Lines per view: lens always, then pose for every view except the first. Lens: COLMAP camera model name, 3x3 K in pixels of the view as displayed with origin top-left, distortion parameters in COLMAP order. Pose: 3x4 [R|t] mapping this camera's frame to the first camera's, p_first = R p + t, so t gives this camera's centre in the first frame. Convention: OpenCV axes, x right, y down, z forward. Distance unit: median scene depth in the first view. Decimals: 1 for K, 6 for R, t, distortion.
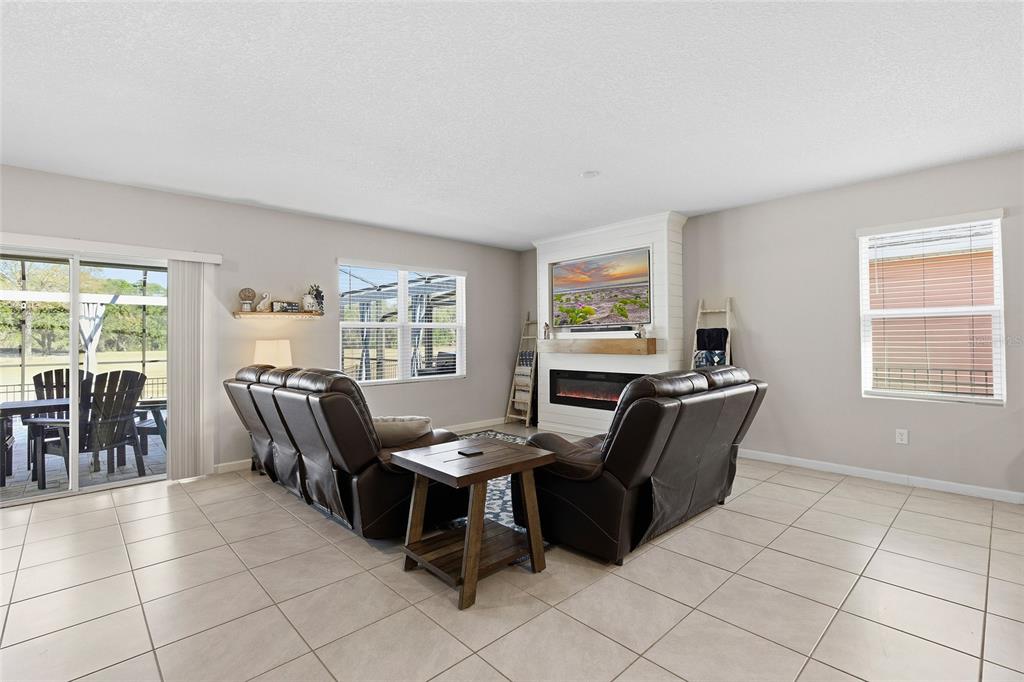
lens RADIAL K [[465.8, 0, 508.2], [0, 465.8, 336.1], [0, 0, 1]] dist [-0.001357, -0.000963]
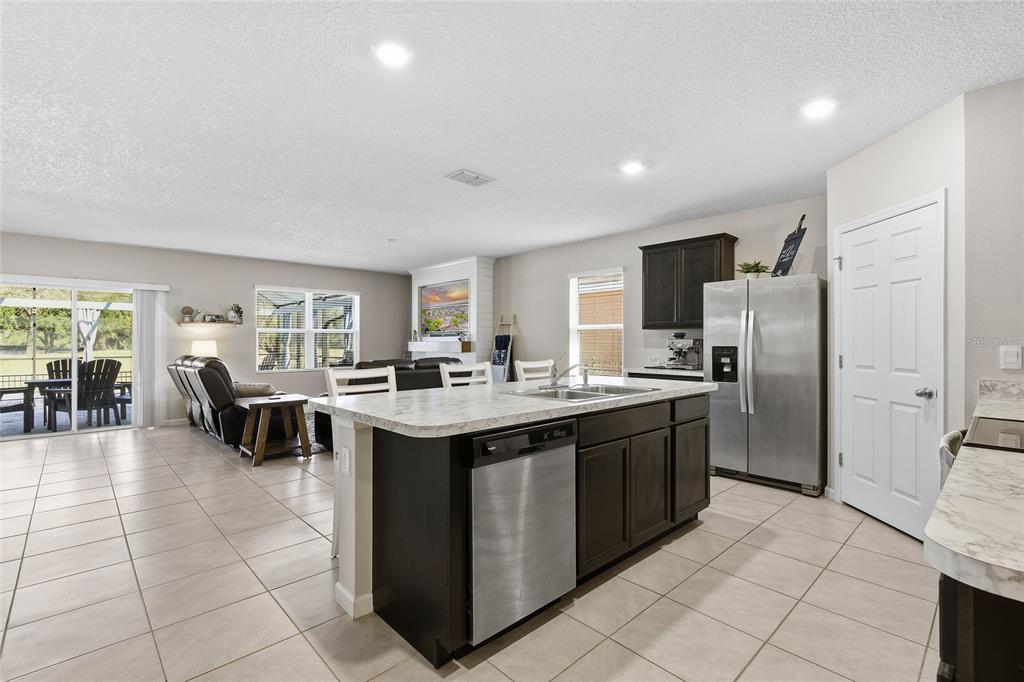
lens RADIAL K [[465.8, 0, 512.7], [0, 465.8, 345.7], [0, 0, 1]] dist [-0.001357, -0.000963]
pose [[0.999954, 0.008889, 0.003642, 0.457649], [-0.008945, 0.999835, 0.015820, -0.007207], [-0.003501, -0.015852, 0.999868, -0.486347]]
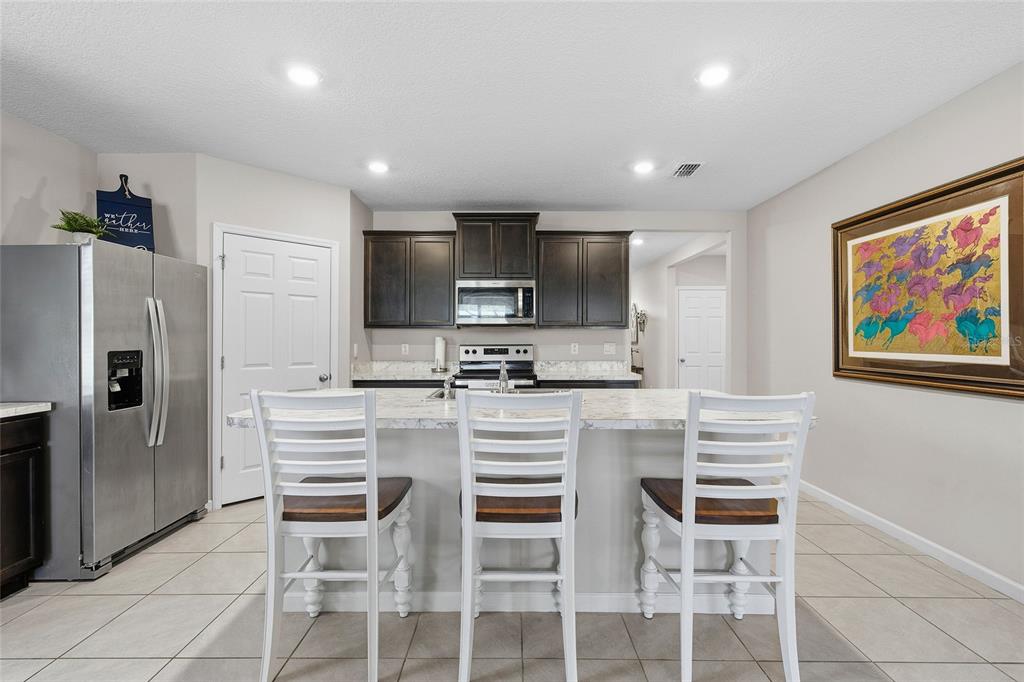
lens RADIAL K [[465.8, 0, 507.0], [0, 465.8, 336.9], [0, 0, 1]] dist [-0.001357, -0.000963]
pose [[-0.736822, 0.012001, 0.675980, 0.187301], [0.001188, 0.999864, -0.016457, -0.002464], [-0.676086, -0.011323, -0.736736, 0.416868]]
